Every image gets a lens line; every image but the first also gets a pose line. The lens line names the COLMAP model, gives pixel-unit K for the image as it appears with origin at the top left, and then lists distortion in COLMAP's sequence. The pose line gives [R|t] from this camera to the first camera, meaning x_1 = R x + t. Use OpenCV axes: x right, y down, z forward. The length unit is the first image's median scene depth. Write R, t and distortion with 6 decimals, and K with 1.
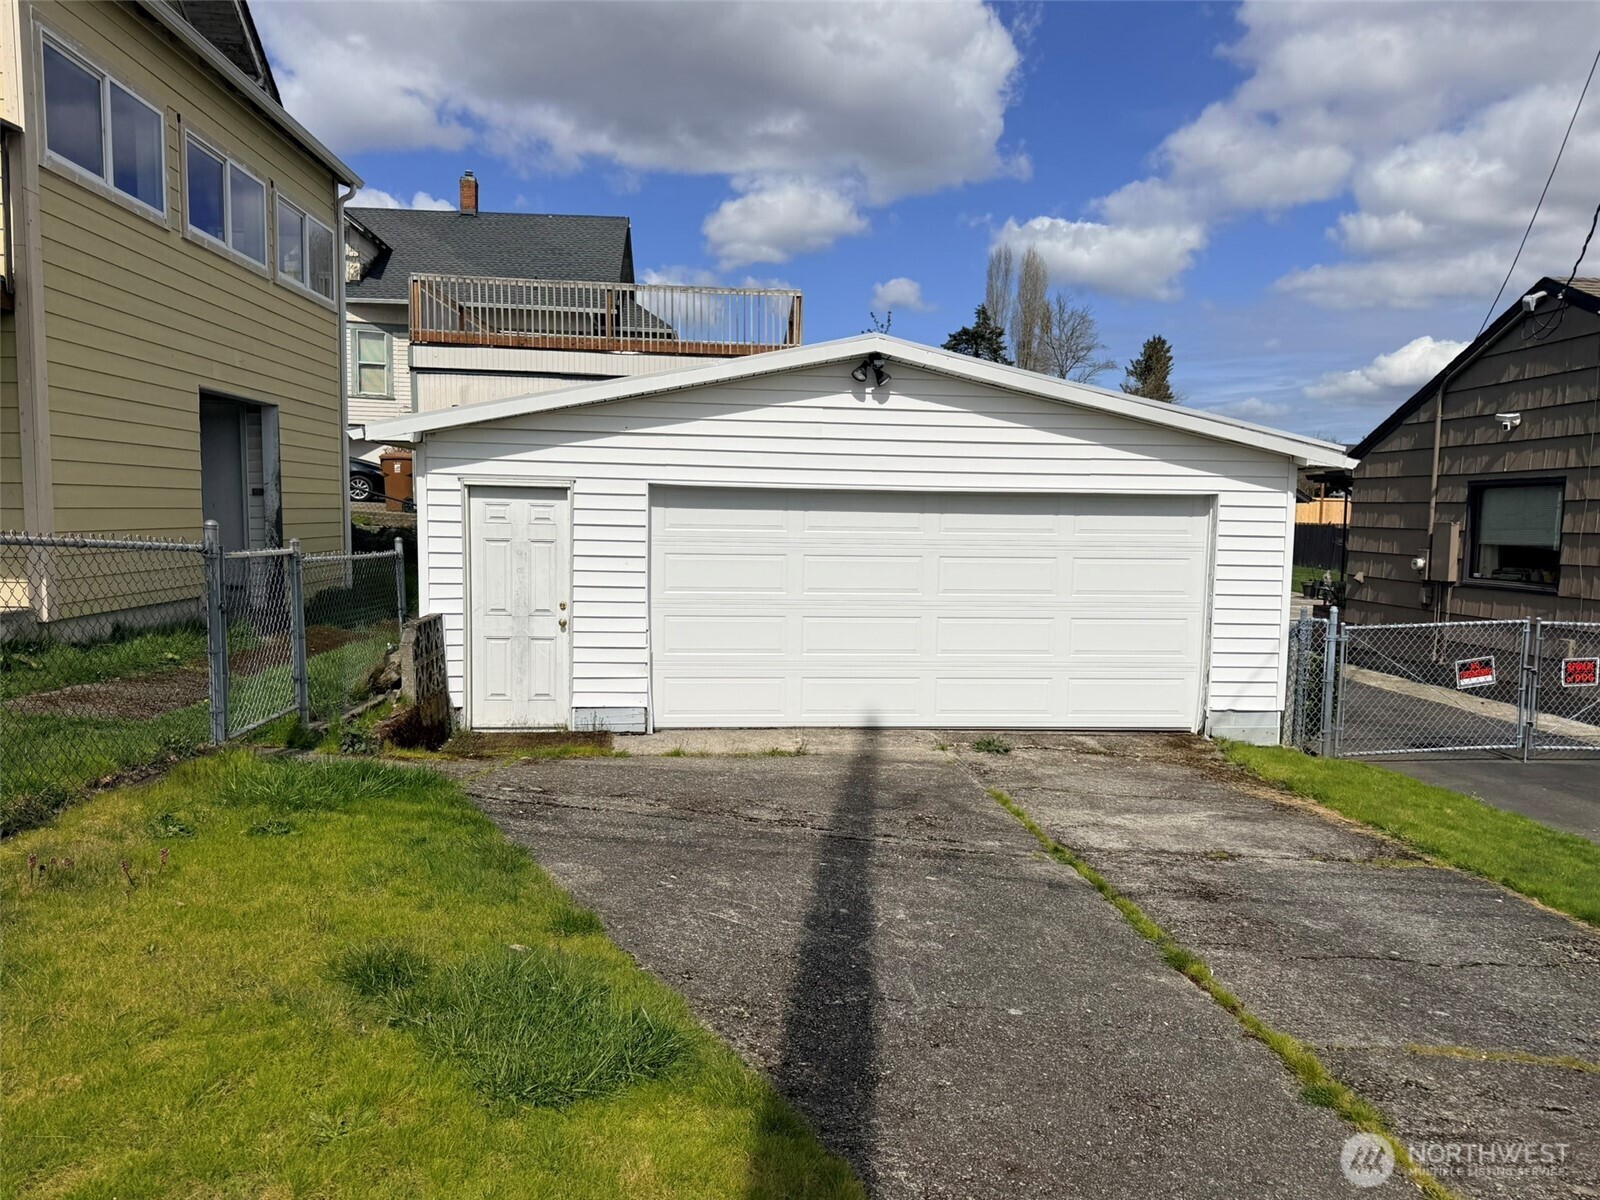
lens RADIAL K [[1136.6, 0, 804.0], [0, 1136.6, 605.1], [0, 0, 1]] dist [0.043015, -0.044408]
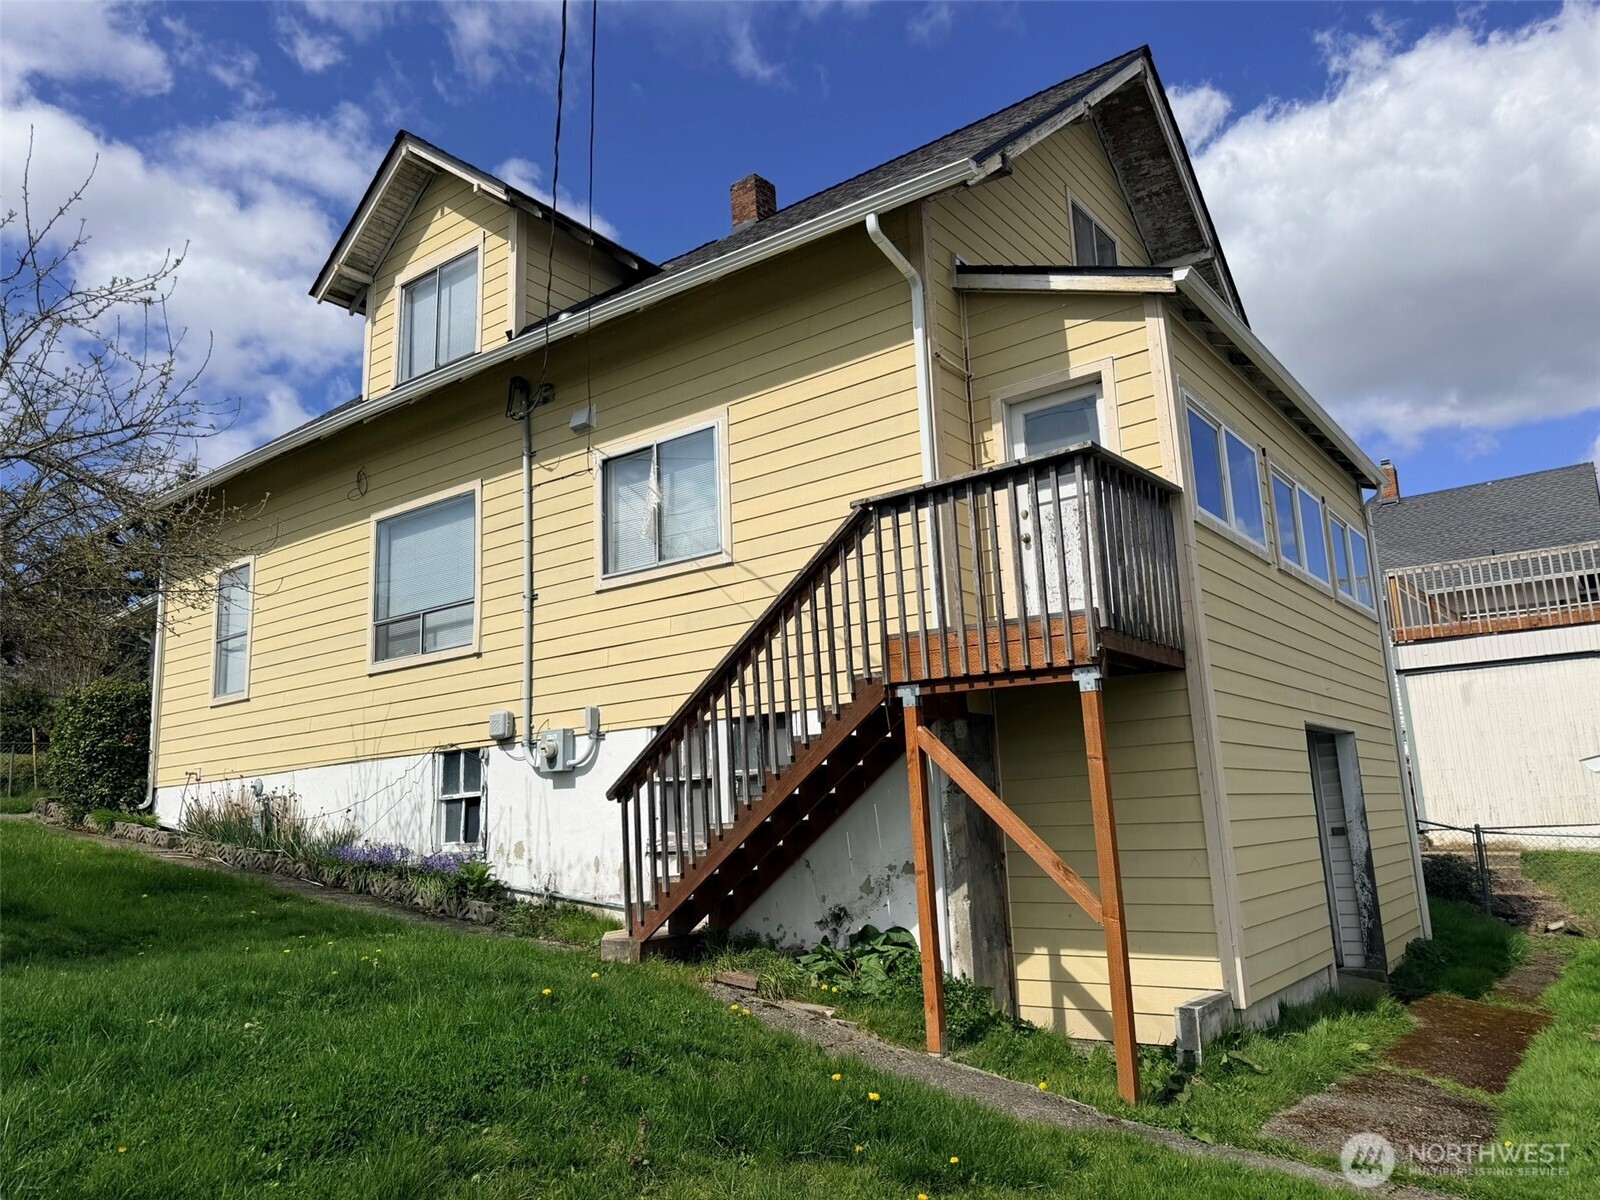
lens RADIAL K [[1136.6, 0, 802.4], [0, 1136.6, 603.1], [0, 0, 1]] dist [0.043015, -0.044408]
pose [[0.748081, -0.179981, -0.638735, -0.189514], [0.002653, 0.963322, -0.268335, -0.032129], [0.663602, 0.199042, 0.721120, 0.050037]]
